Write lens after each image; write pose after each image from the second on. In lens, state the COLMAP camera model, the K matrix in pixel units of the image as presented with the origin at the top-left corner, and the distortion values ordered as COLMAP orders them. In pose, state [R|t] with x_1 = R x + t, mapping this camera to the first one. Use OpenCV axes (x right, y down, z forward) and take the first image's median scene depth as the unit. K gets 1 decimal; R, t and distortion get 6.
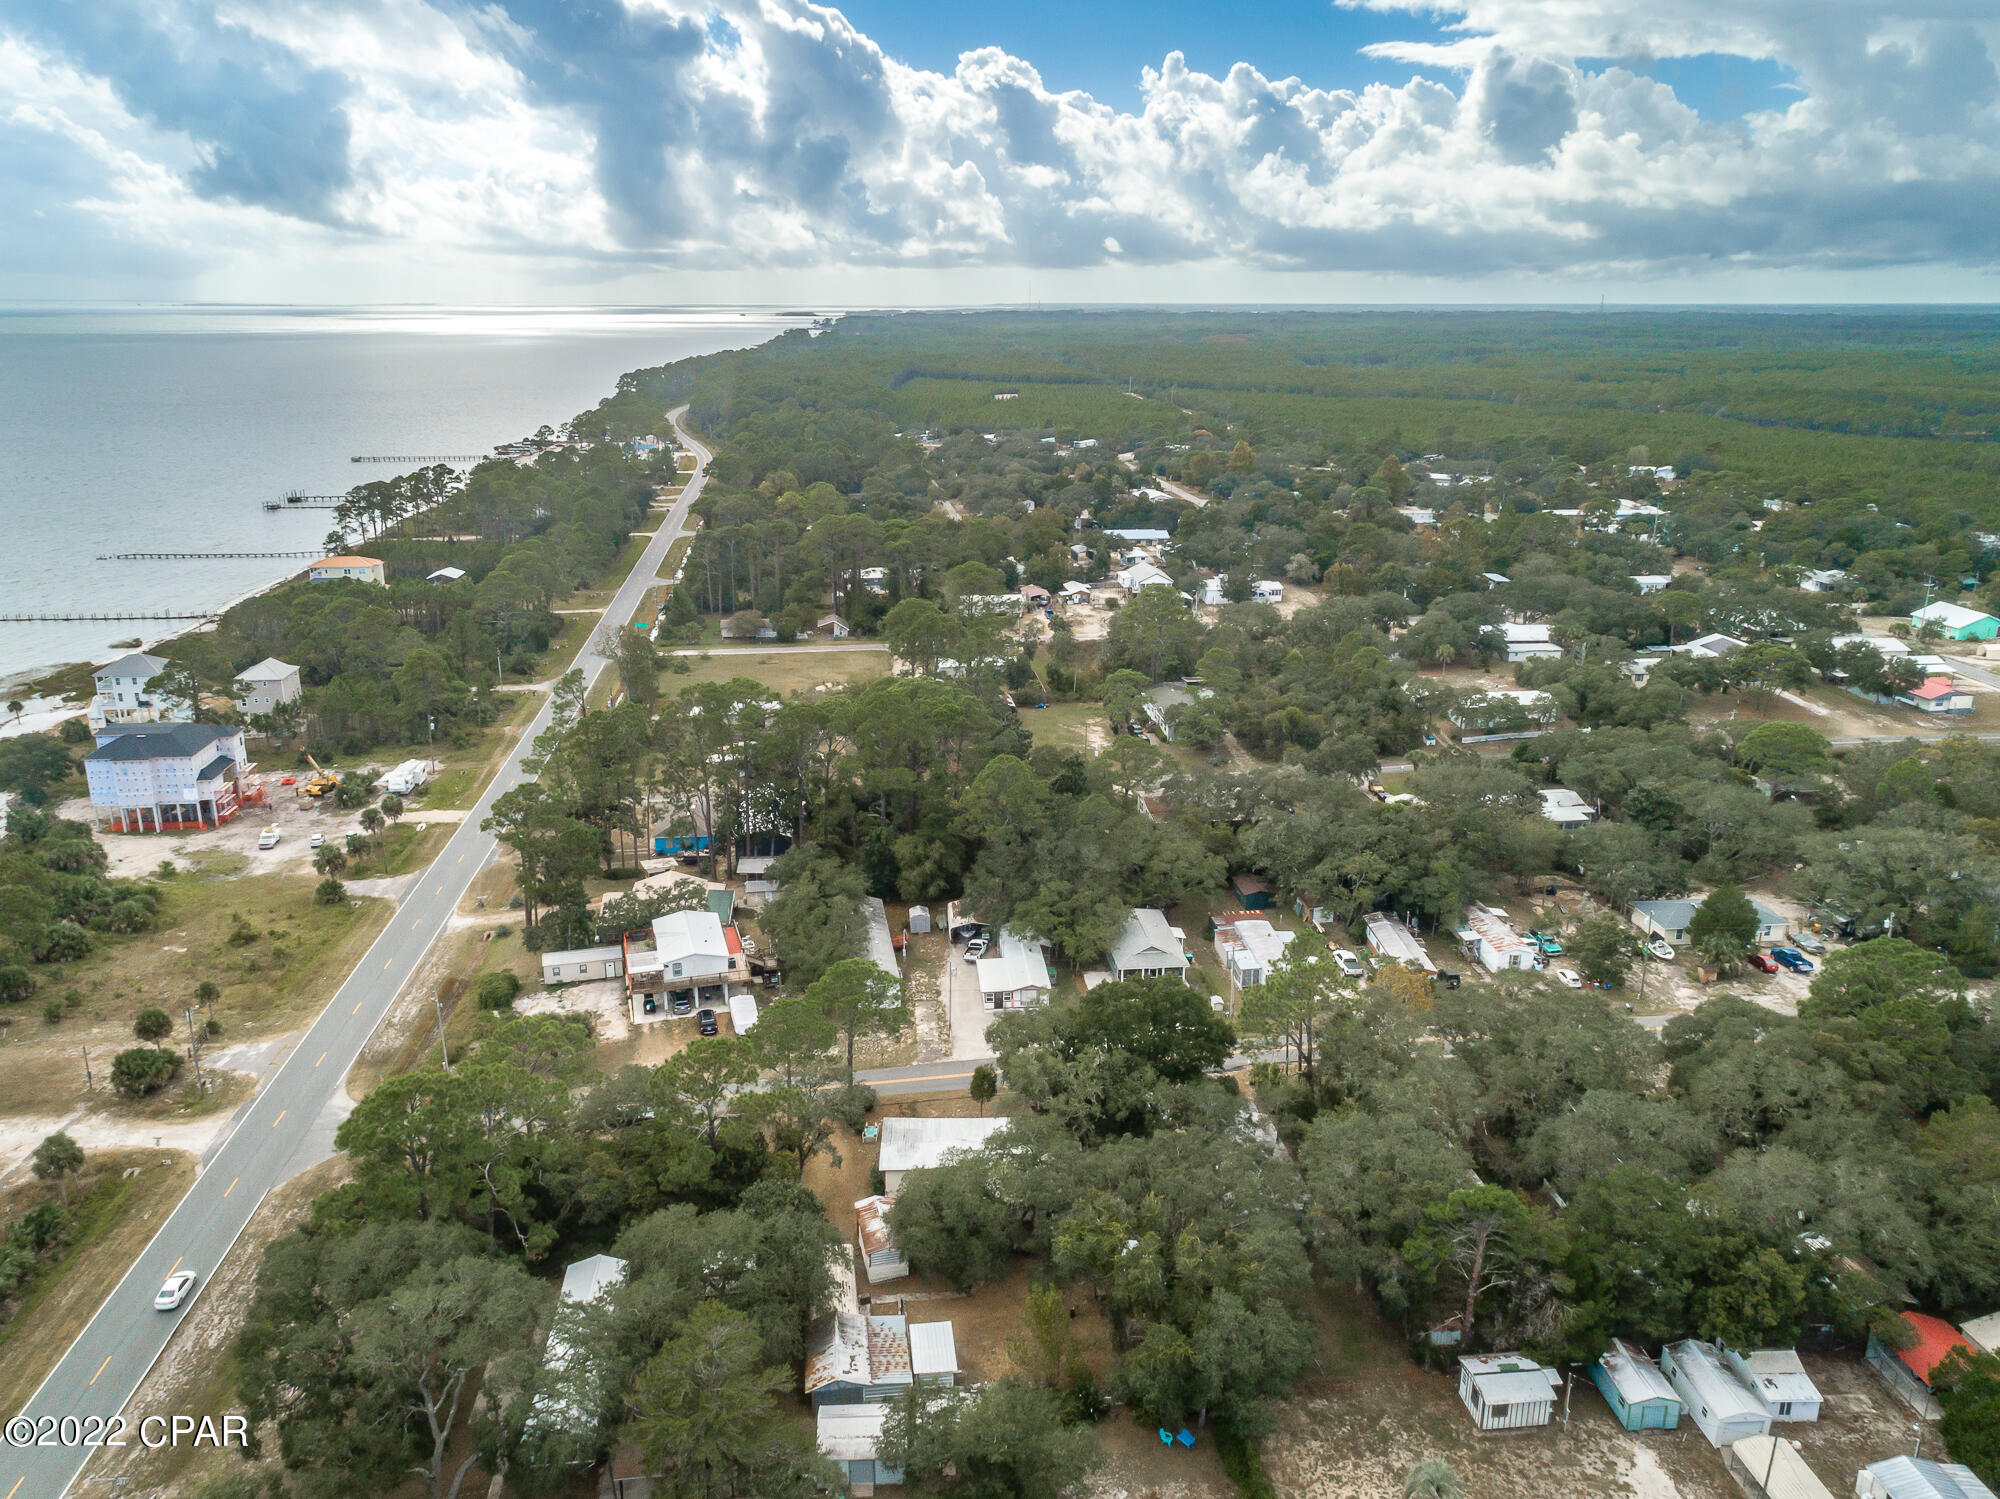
lens RADIAL K [[1409.8, 0, 1000.0], [0, 1409.8, 749.5], [0, 0, 1]] dist [0.007509, 0.001593]
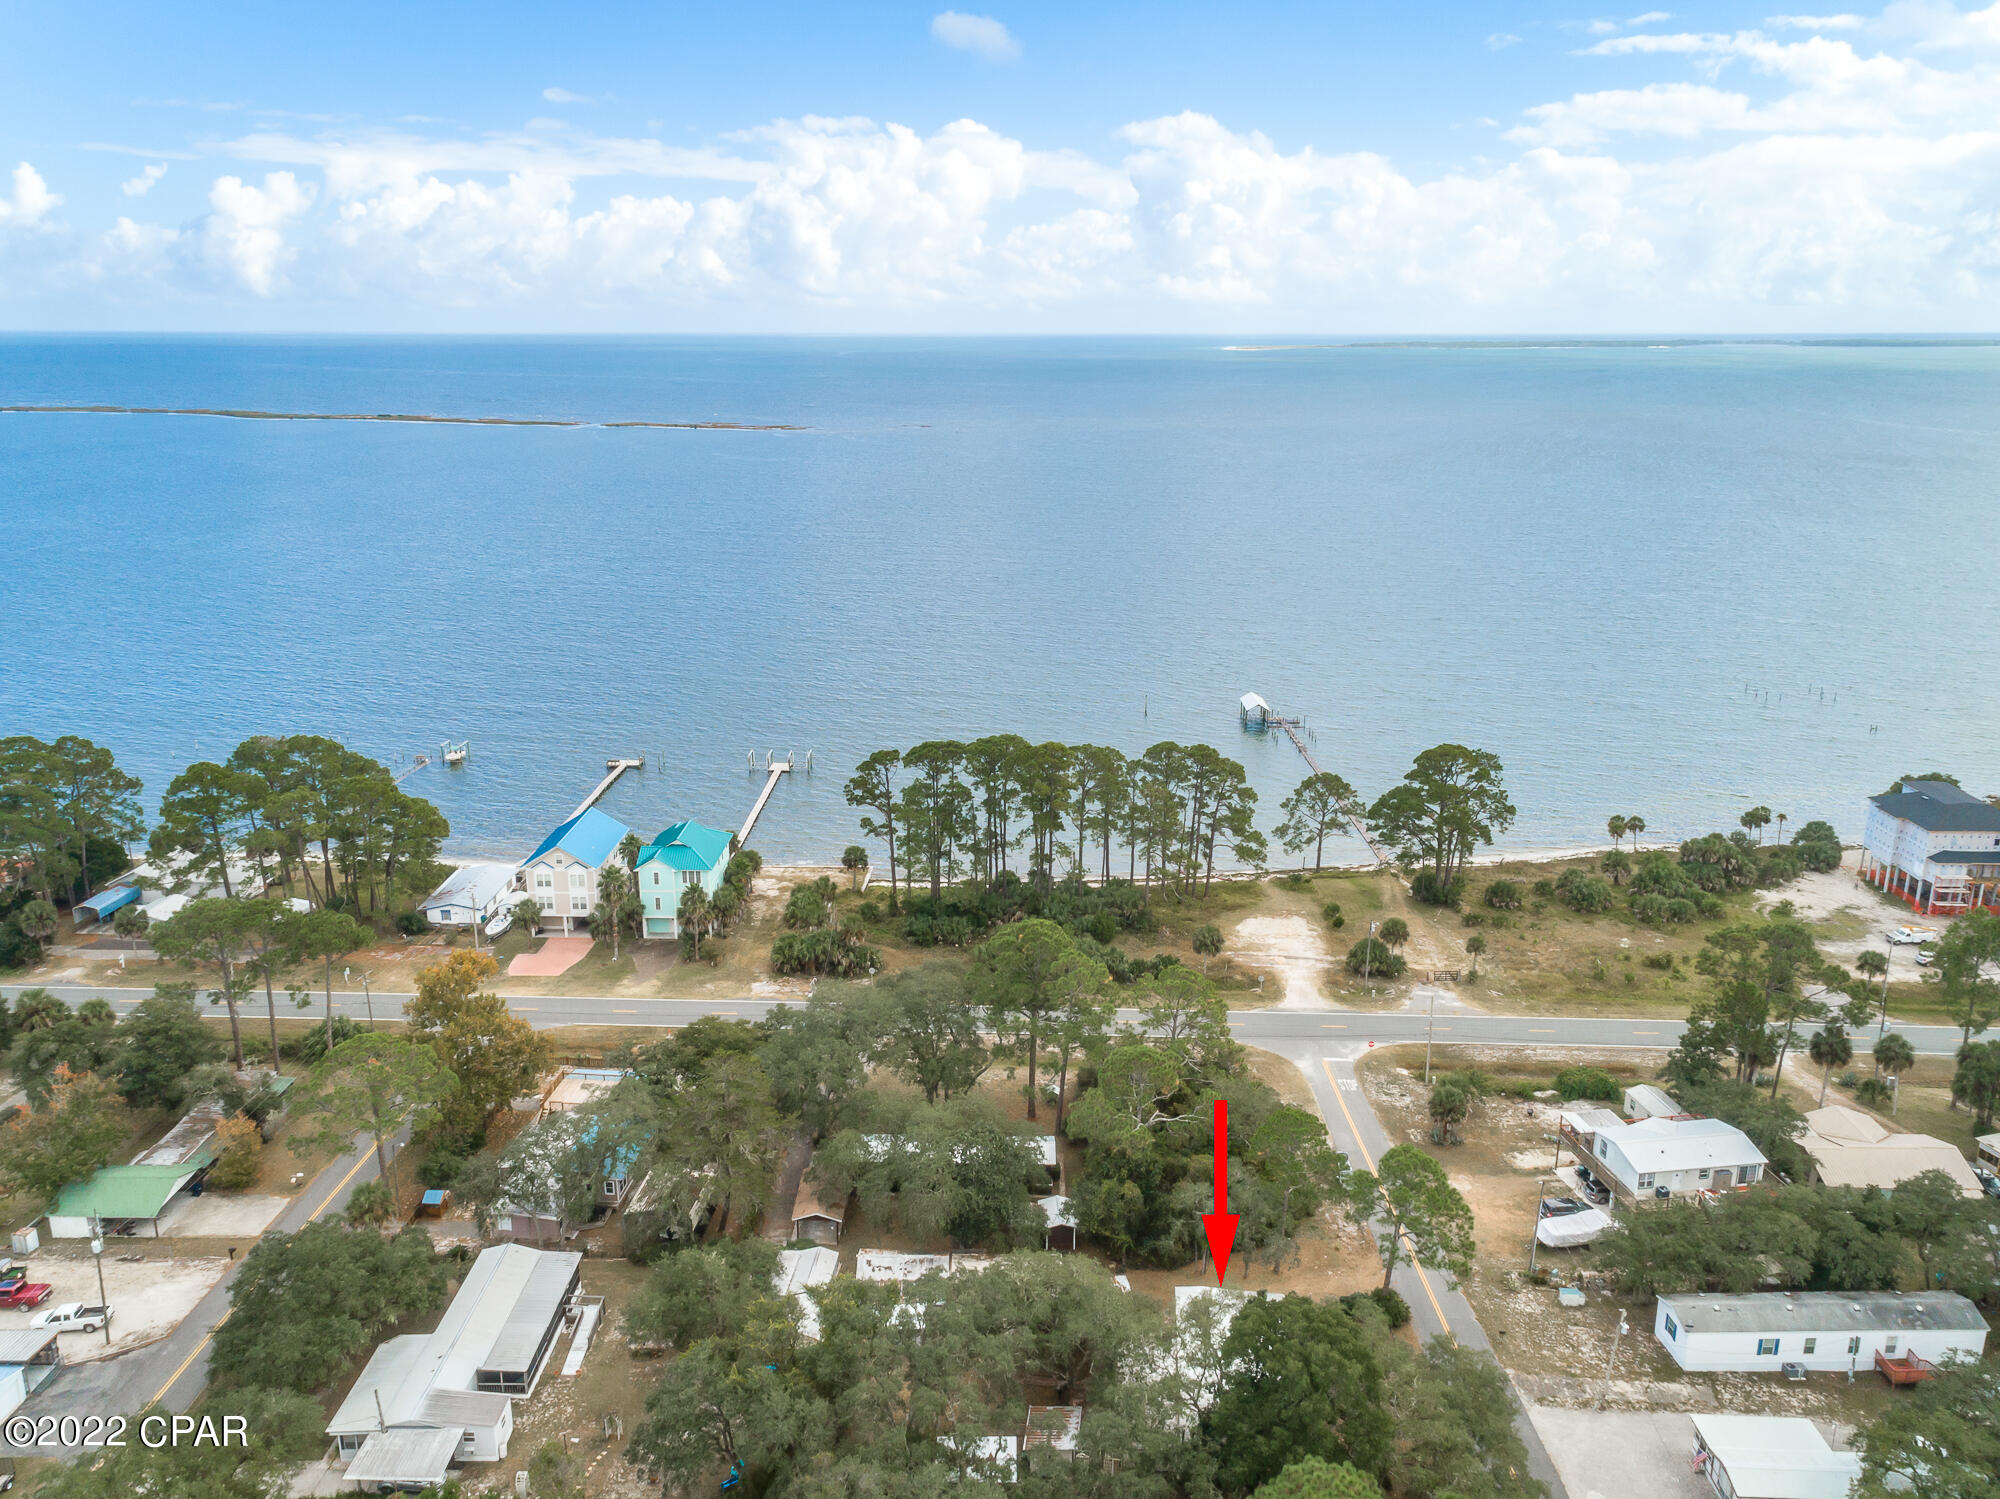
lens RADIAL K [[1409.8, 0, 1000.0], [0, 1409.8, 749.5], [0, 0, 1]] dist [0.007509, 0.001593]
pose [[-0.109467, 0.265692, -0.957823, 0.390585], [-0.297968, 0.910528, 0.286626, -0.135659], [0.948279, 0.316776, -0.020505, 0.448797]]
